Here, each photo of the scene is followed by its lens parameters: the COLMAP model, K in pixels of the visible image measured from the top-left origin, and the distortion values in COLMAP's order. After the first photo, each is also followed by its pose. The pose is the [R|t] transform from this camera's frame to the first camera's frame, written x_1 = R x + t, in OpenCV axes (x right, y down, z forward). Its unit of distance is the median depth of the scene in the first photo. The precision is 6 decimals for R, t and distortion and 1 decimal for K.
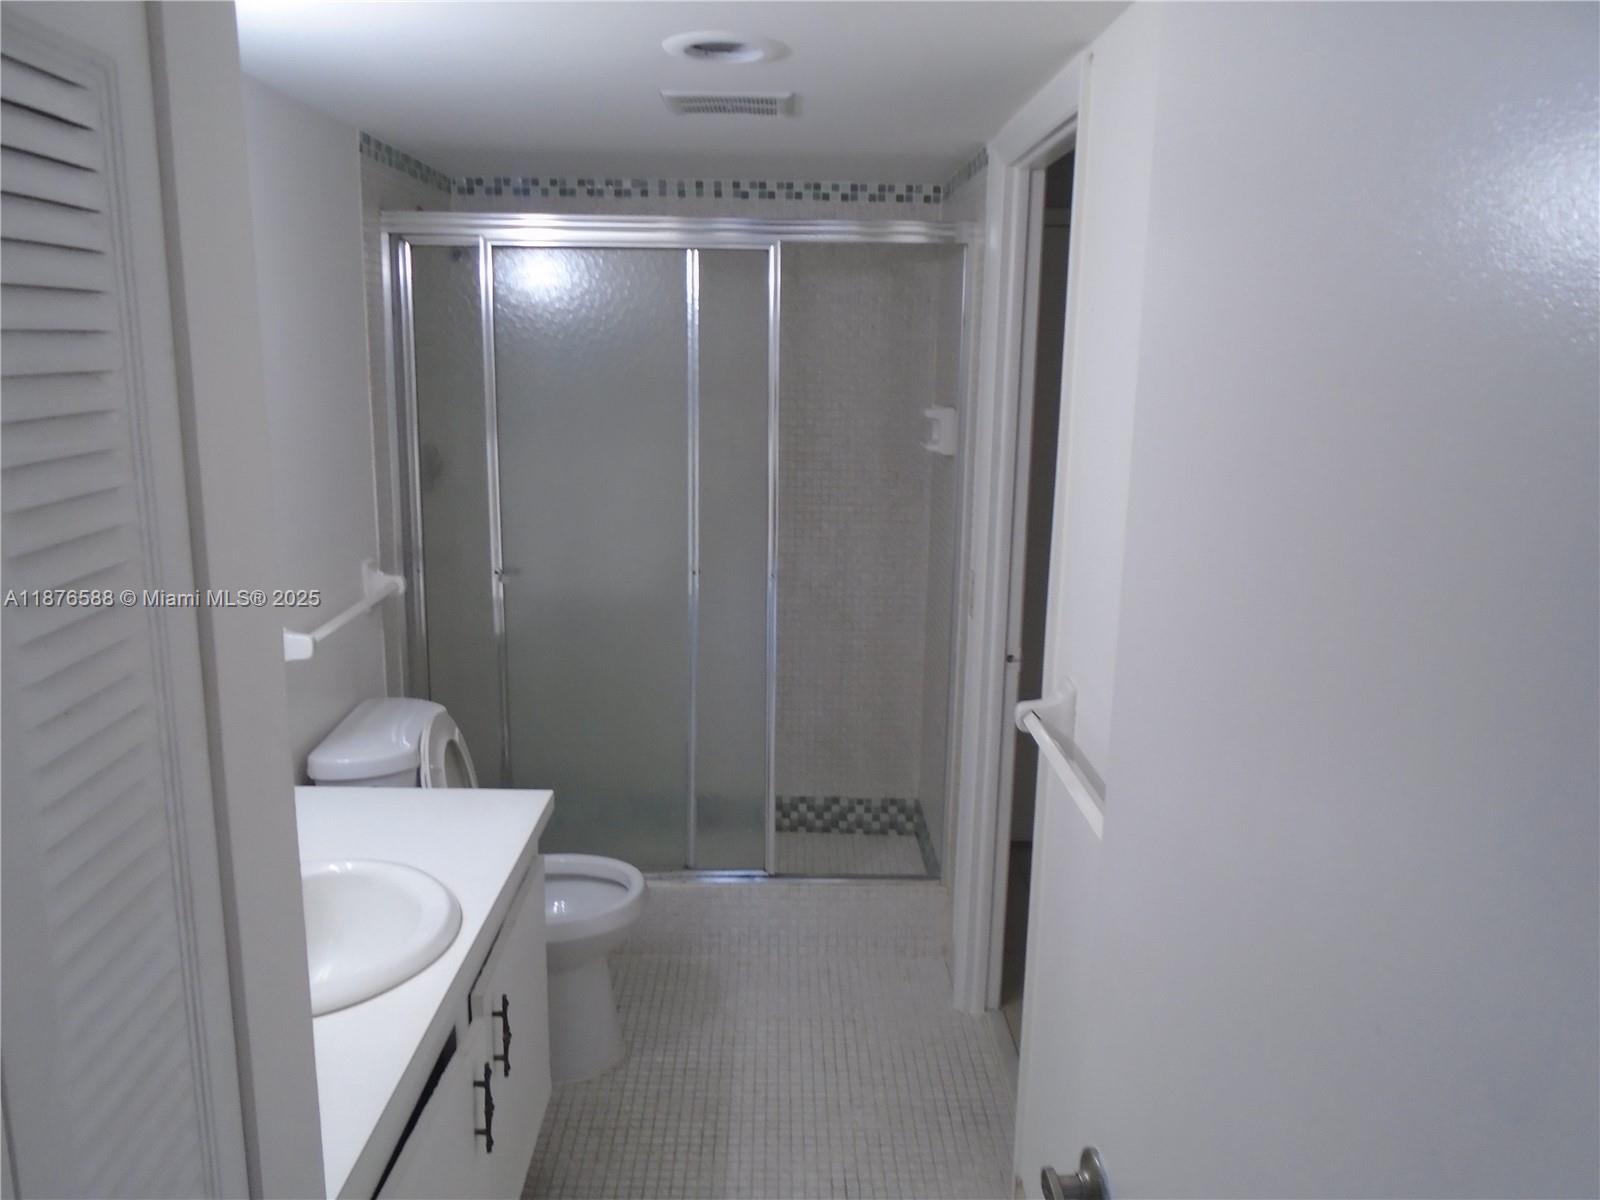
lens RADIAL K [[1216.4, 0, 800.0], [0, 1216.4, 600.0], [0, 0, 1]] dist [-0.028494, -0.000956]
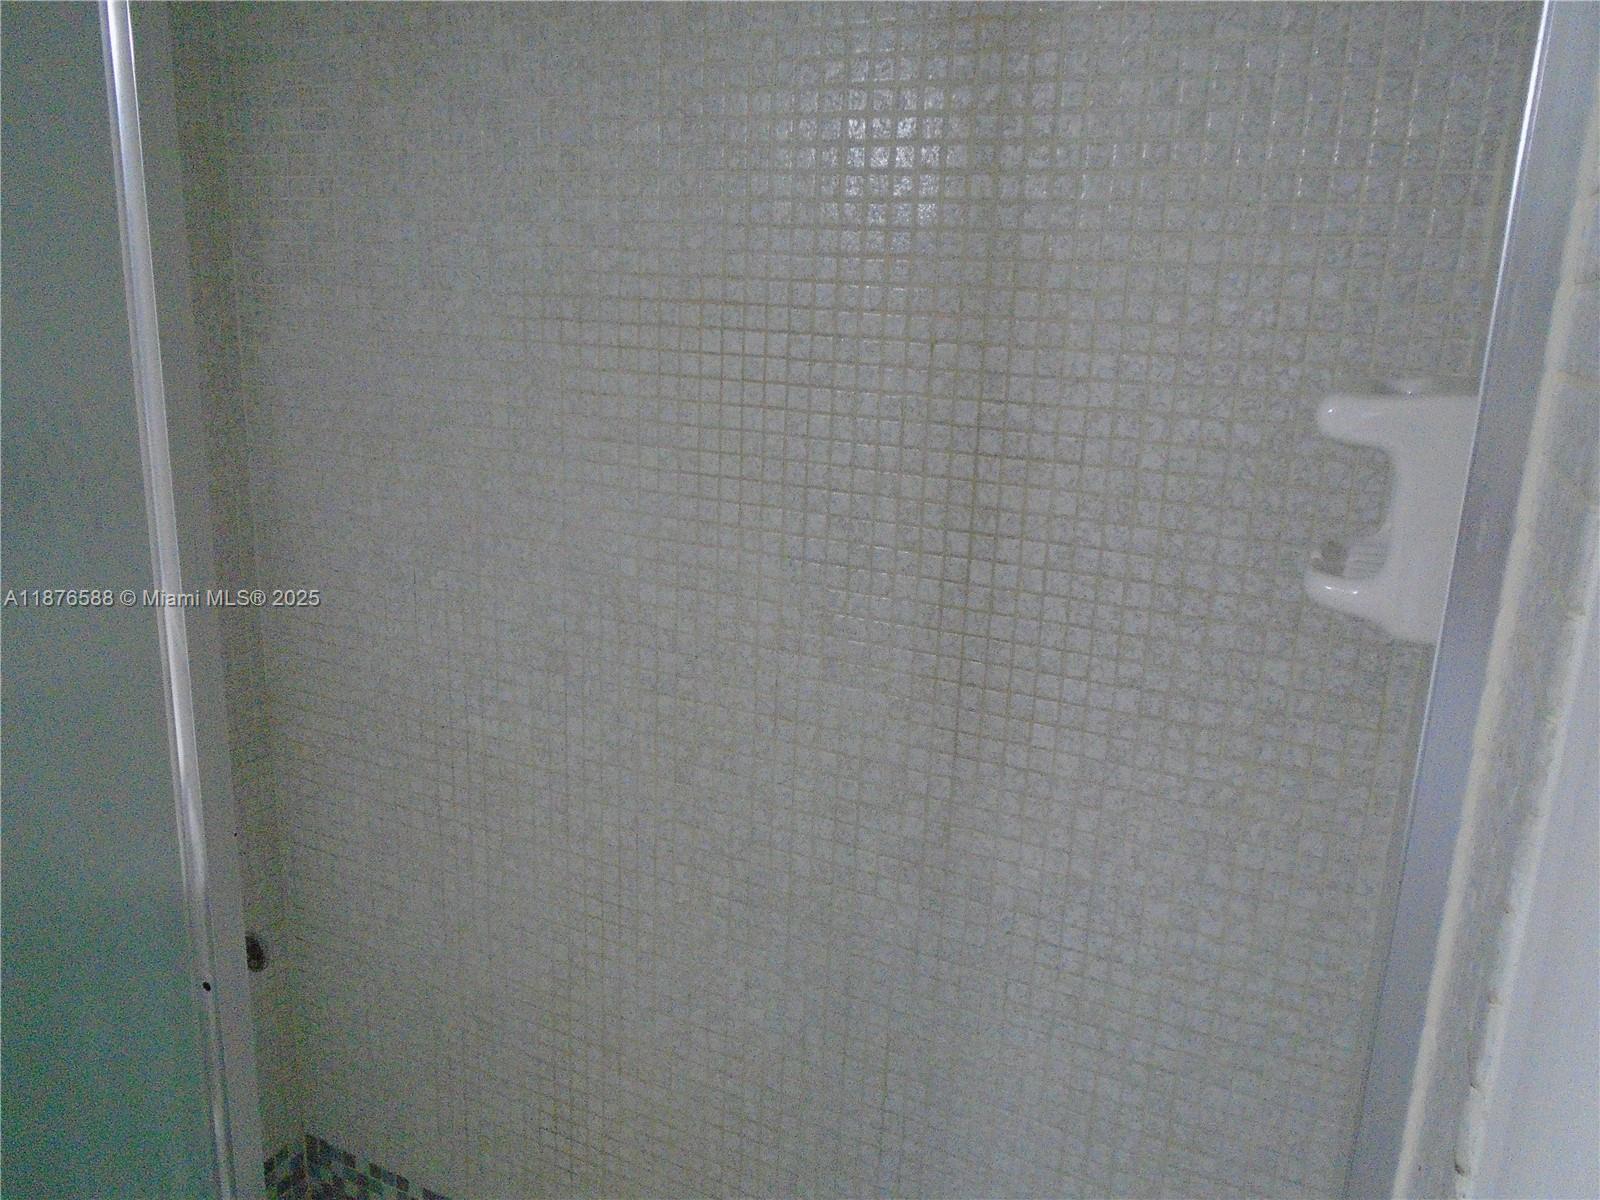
lens RADIAL K [[1216.4, 0, 800.0], [0, 1216.4, 600.0], [0, 0, 1]] dist [-0.028494, -0.000956]
pose [[0.879327, 0.131391, -0.457734, 0.107990], [-0.117768, 0.991327, 0.058319, -0.109716], [0.461427, 0.002625, 0.887174, 0.689782]]
